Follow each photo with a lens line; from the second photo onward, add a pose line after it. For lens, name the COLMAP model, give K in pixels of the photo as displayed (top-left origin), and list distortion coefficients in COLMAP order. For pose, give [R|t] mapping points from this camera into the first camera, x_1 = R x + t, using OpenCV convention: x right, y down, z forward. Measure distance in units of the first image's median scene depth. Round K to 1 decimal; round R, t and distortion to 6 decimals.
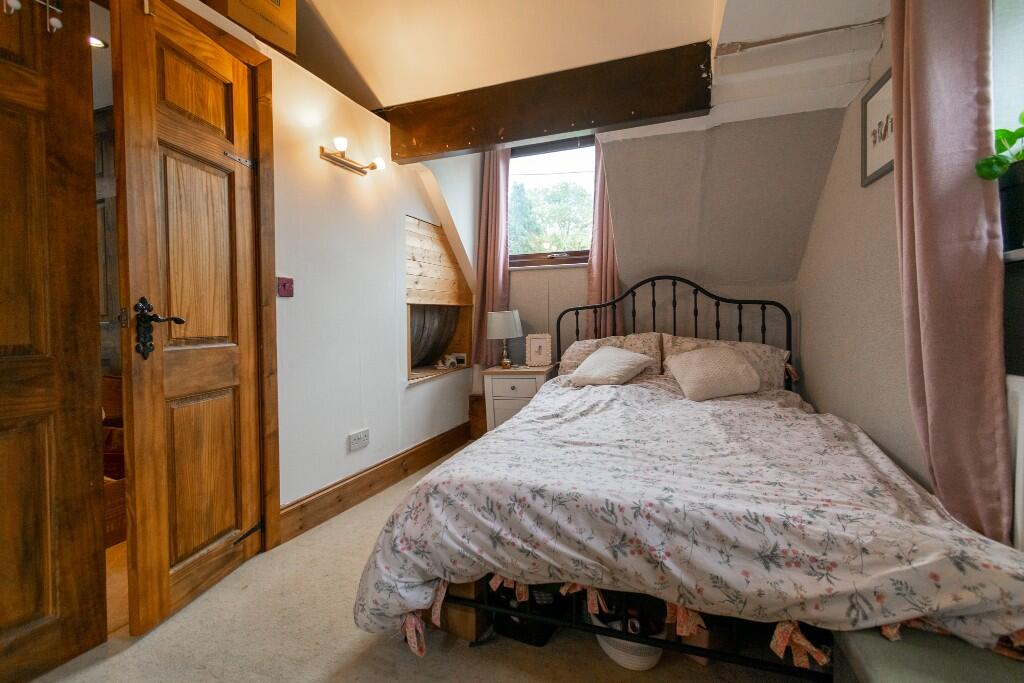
lens RADIAL K [[451.5, 0, 513.8], [0, 451.5, 335.5], [0, 0, 1]] dist [0.000013, -0.000129]
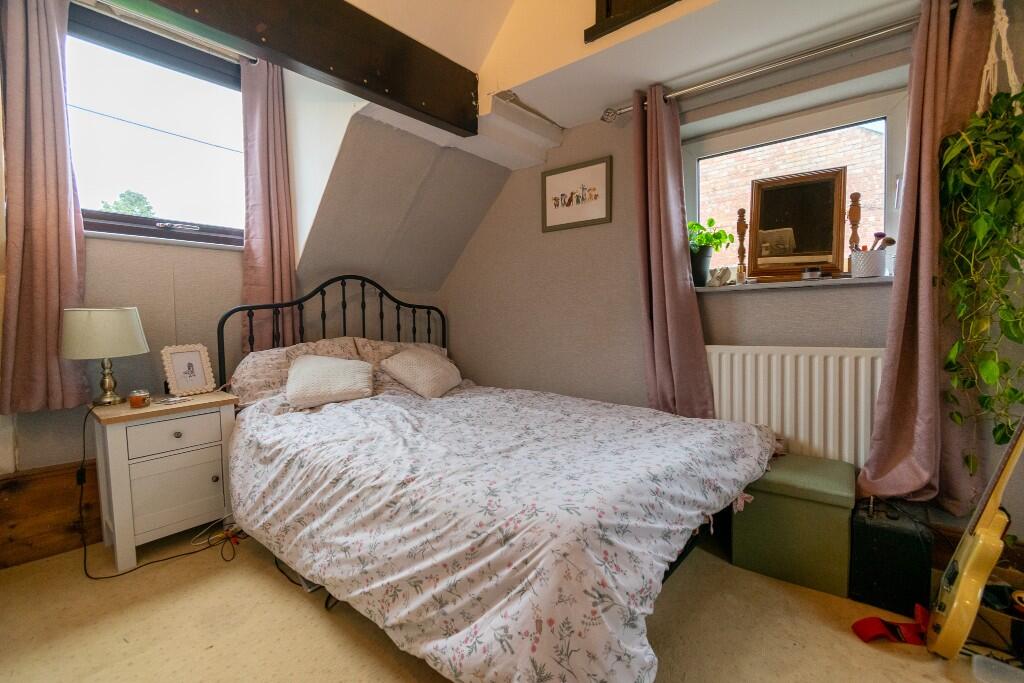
lens RADIAL K [[447.9, 0, 512.0], [0, 447.9, 341.5], [0, 0, 1]] dist [0.016412, 0.000078]
pose [[0.357043, -0.040588, 0.933206, -0.447945], [0.037746, 0.998866, 0.029002, -0.011670], [-0.933325, 0.024870, 0.358170, 0.390276]]
